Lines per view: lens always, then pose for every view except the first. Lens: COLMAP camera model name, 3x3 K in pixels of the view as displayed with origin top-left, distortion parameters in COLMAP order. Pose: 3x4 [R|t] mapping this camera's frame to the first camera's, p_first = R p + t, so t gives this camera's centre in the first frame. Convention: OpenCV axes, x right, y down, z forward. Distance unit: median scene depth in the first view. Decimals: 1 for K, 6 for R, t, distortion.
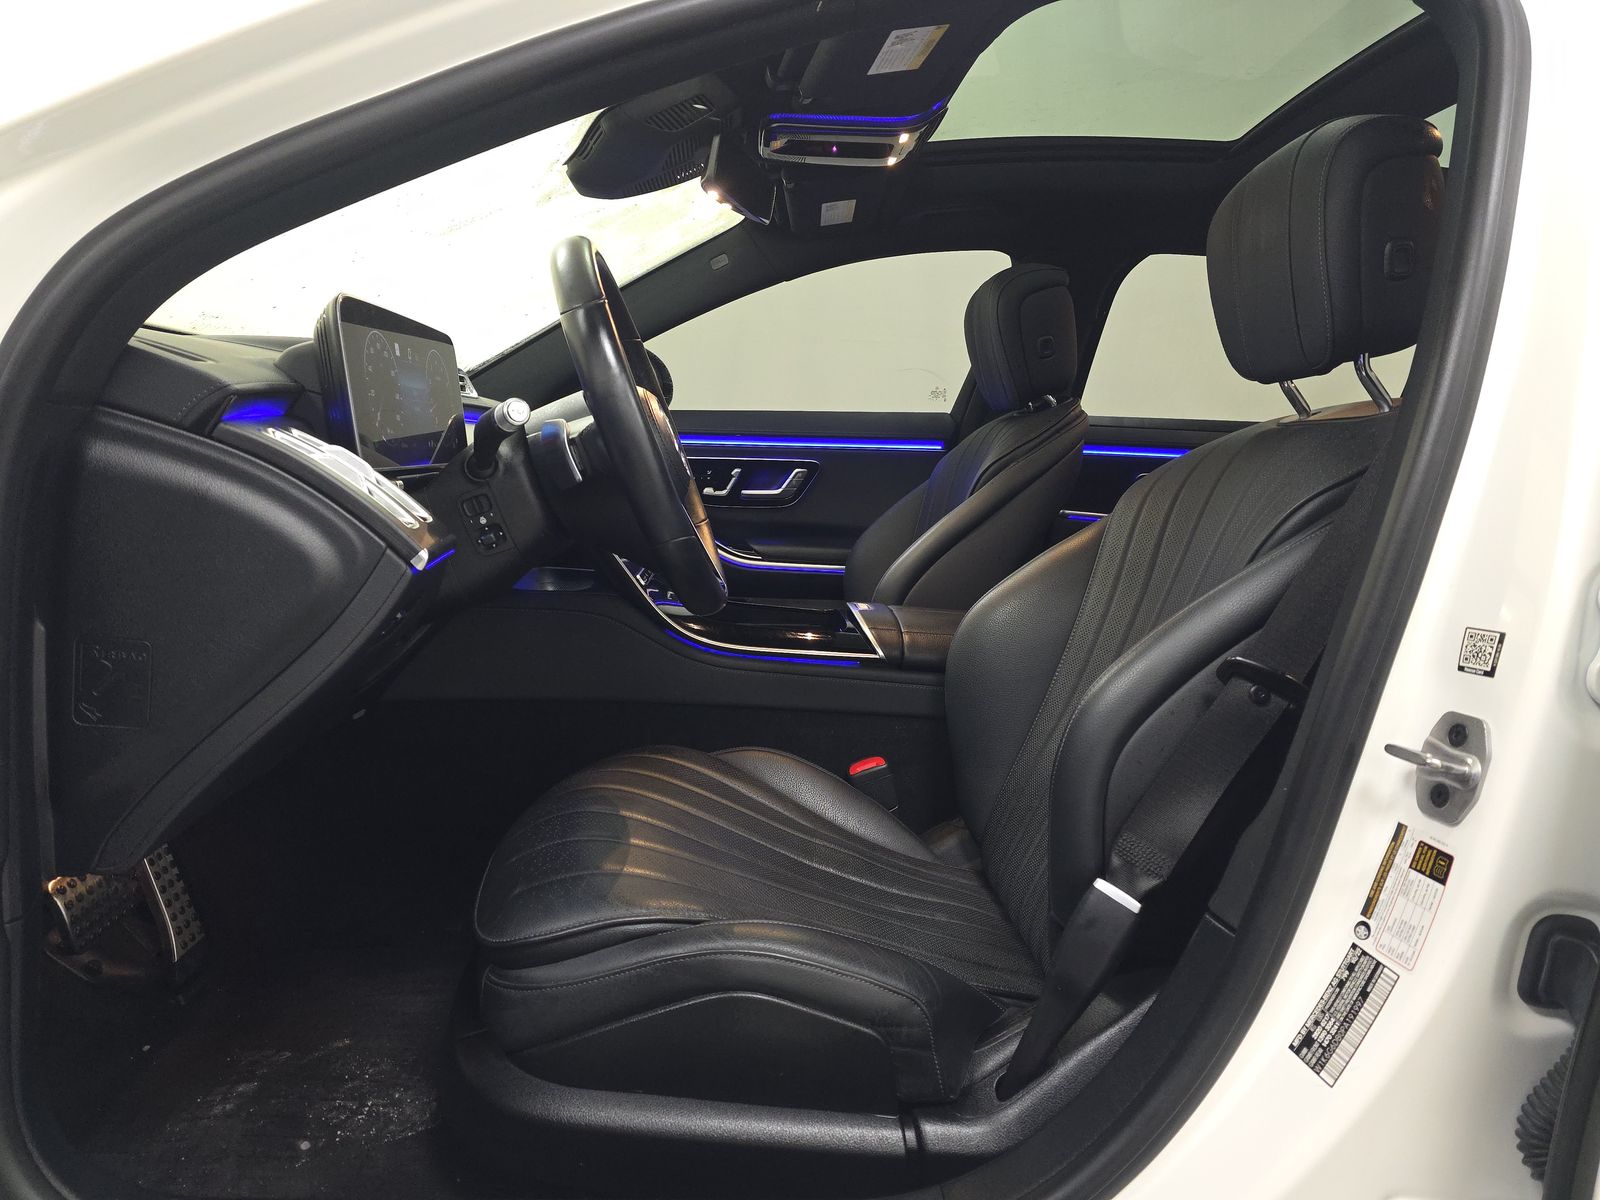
lens RADIAL K [[1061.4, 0, 804.2], [0, 1061.4, 592.5], [0, 0, 1]] dist [0.025910, -0.030047]
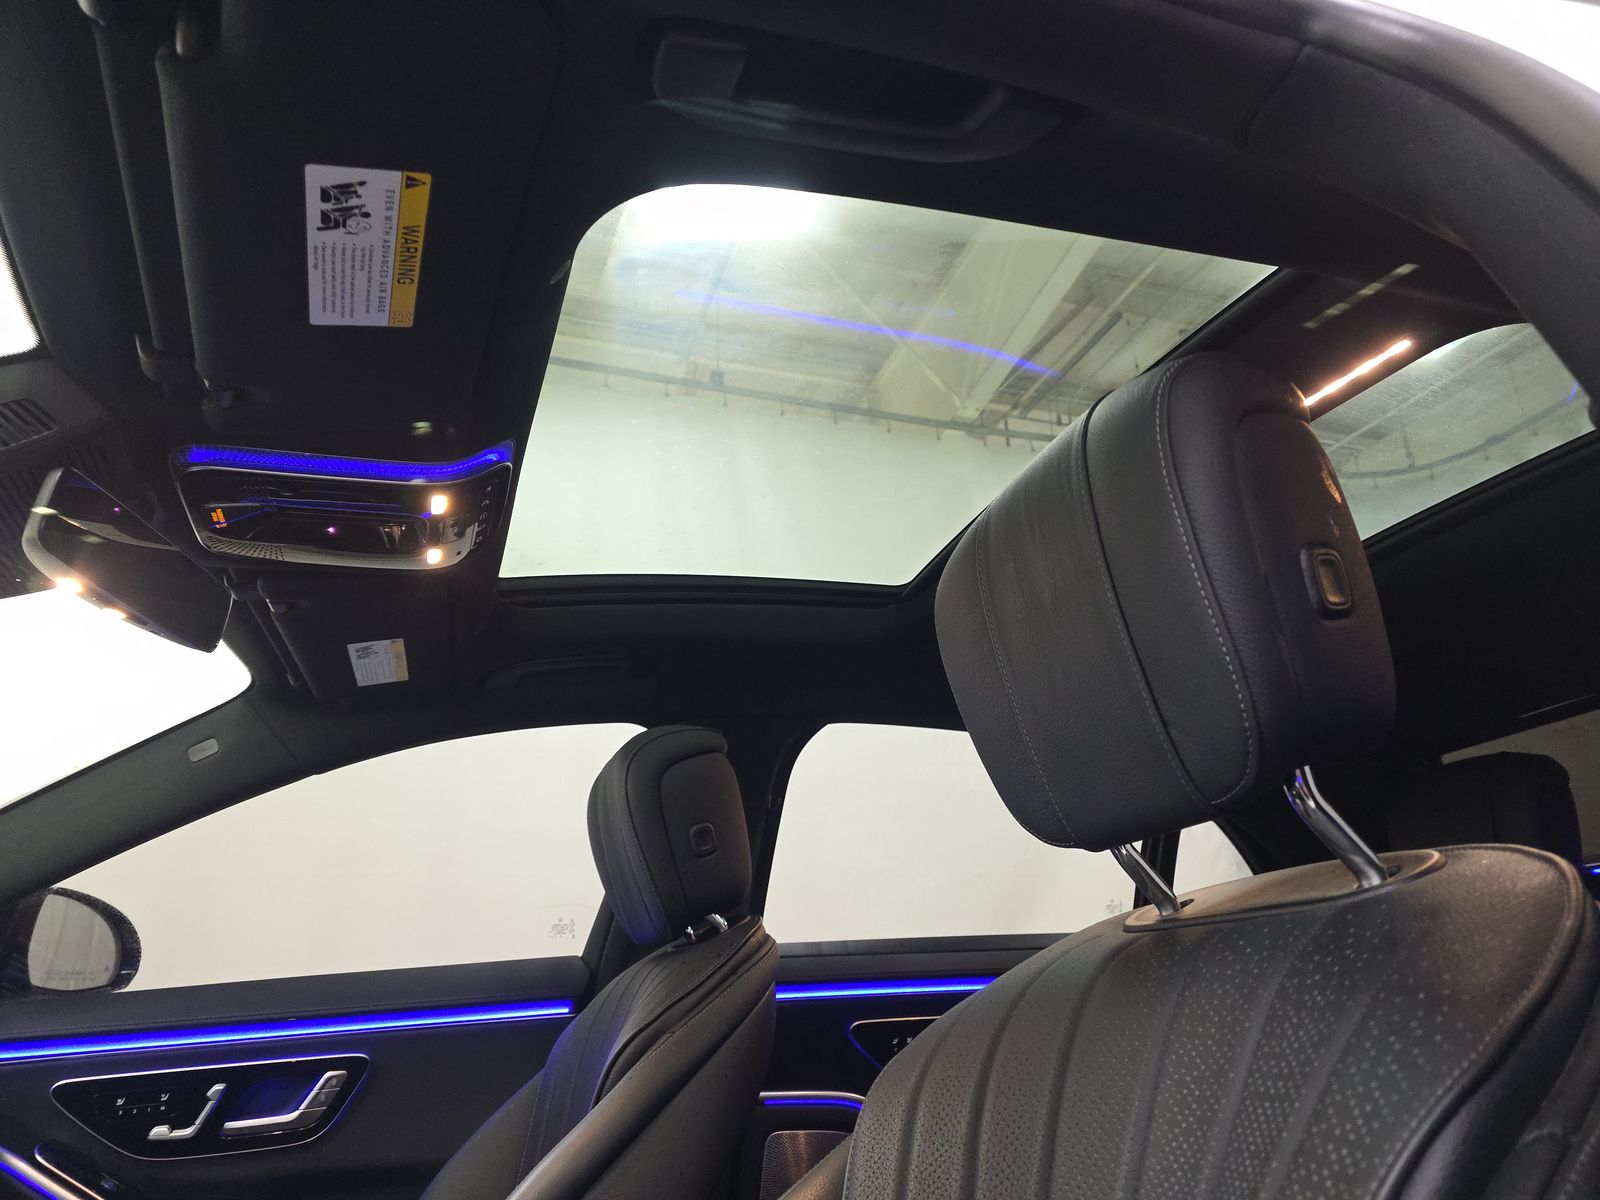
lens RADIAL K [[1061.4, 0, 806.5], [0, 1061.4, 605.0], [0, 0, 1]] dist [0.025910, -0.030047]
pose [[0.954124, 0.007295, 0.299324, 0.076882], [0.131739, 0.887507, -0.441562, -0.051814], [-0.268873, 0.460737, 0.845830, 0.305829]]
